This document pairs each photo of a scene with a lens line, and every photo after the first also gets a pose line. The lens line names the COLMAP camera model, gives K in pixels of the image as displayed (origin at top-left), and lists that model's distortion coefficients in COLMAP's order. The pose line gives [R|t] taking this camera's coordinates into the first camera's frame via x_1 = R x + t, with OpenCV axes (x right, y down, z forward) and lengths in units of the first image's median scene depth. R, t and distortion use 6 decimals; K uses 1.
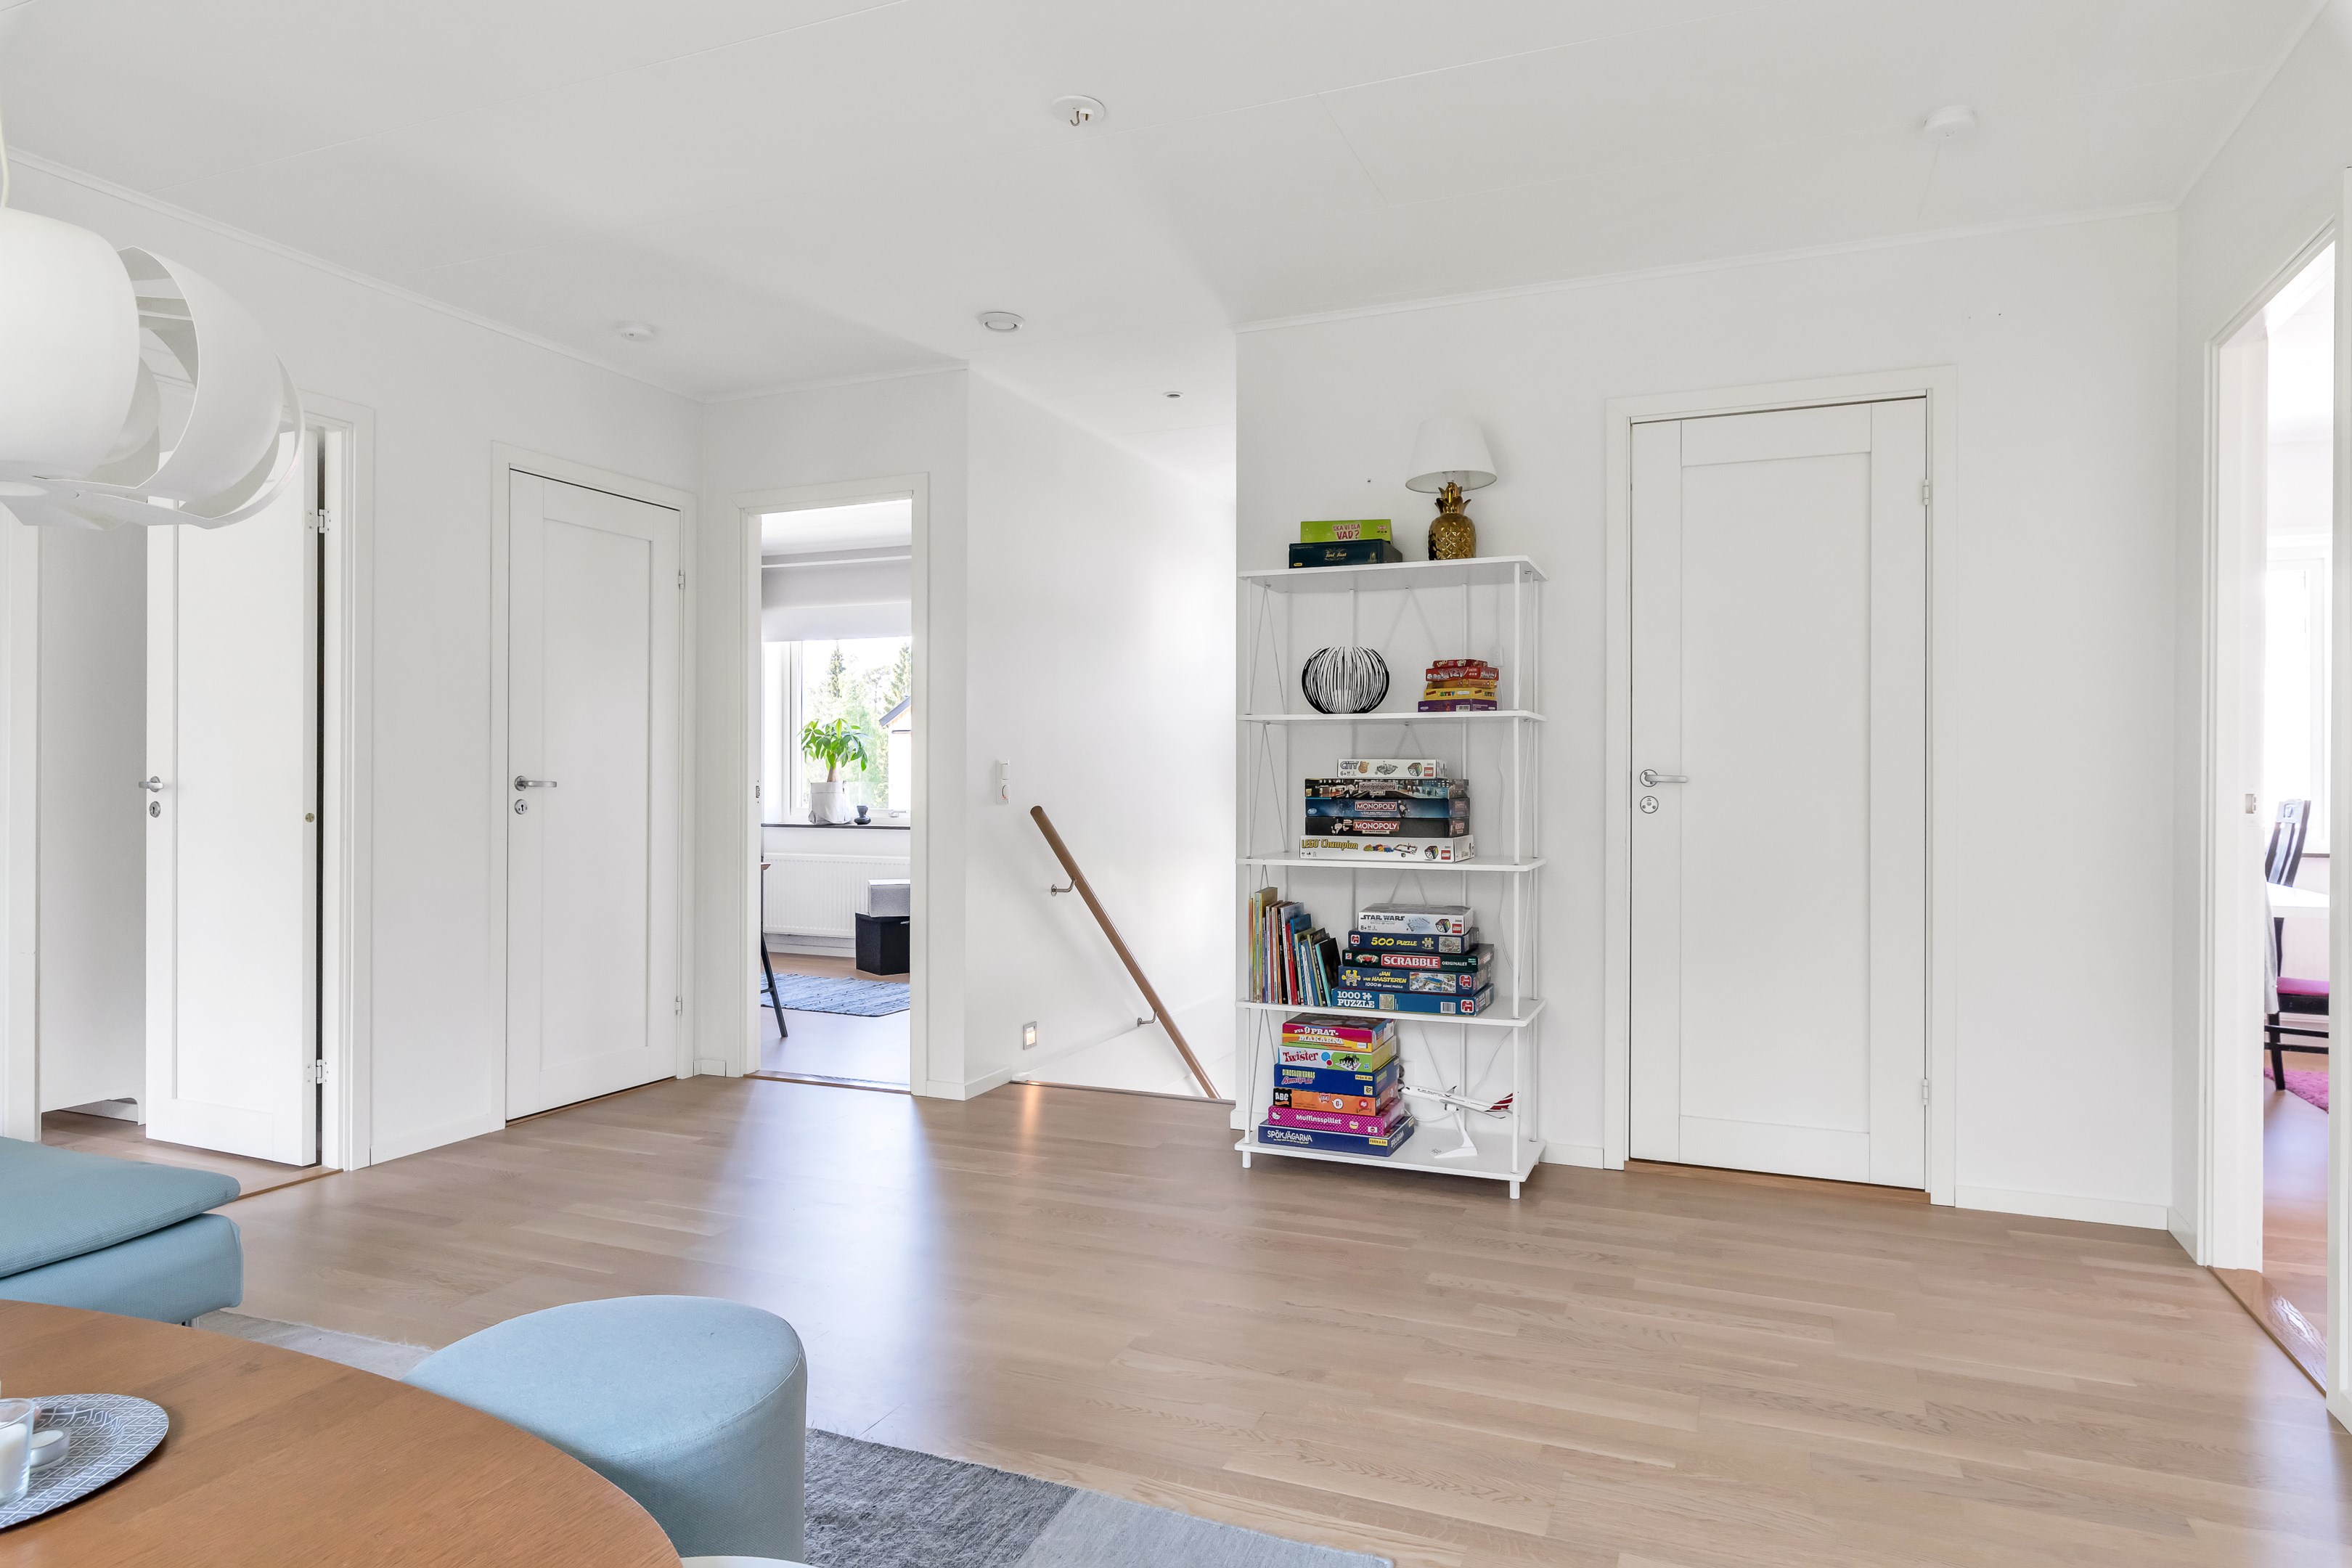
lens RADIAL K [[1353.6, 0, 1176.5], [0, 1353.6, 784.9], [0, 0, 1]] dist [0.003577, -0.001485]
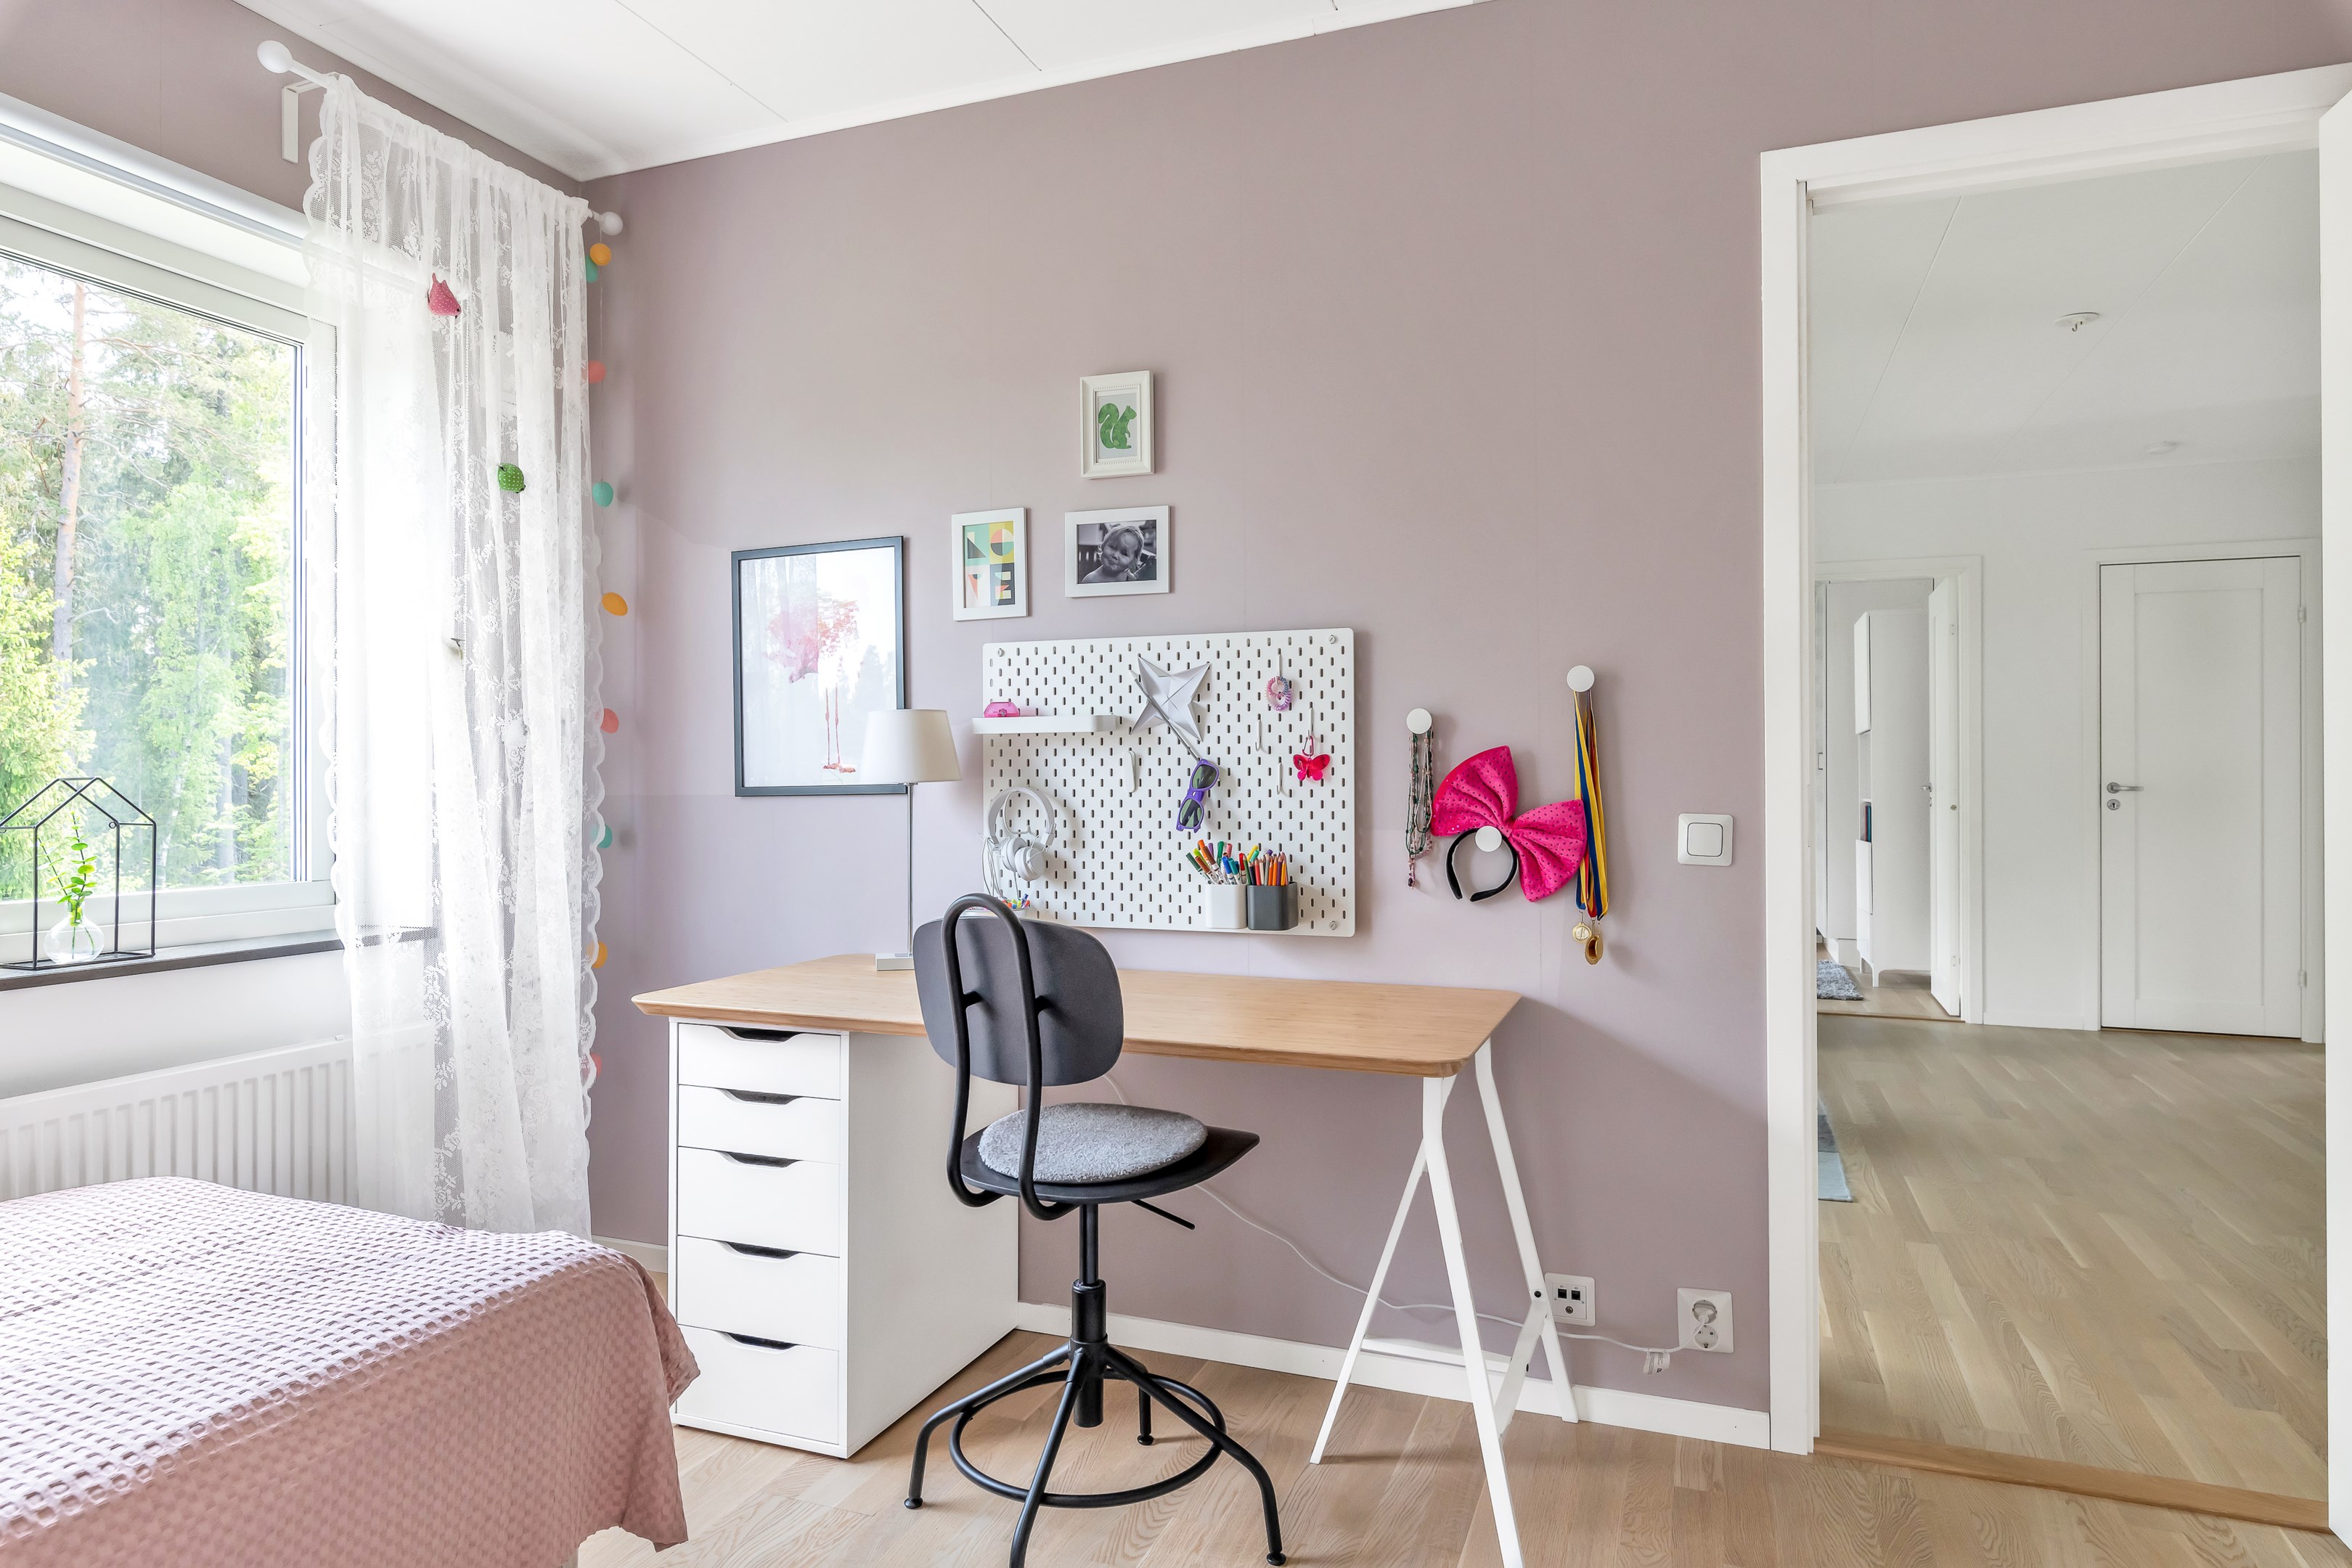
lens RADIAL K [[1353.6, 0, 1177.3], [0, 1353.6, 786.4], [0, 0, 1]] dist [0.003577, -0.001485]
pose [[0.019702, -0.000790, -0.999806, 1.714837], [0.001973, 0.999998, -0.000751, -0.006554], [0.999804, -0.001958, 0.019704, 0.013995]]
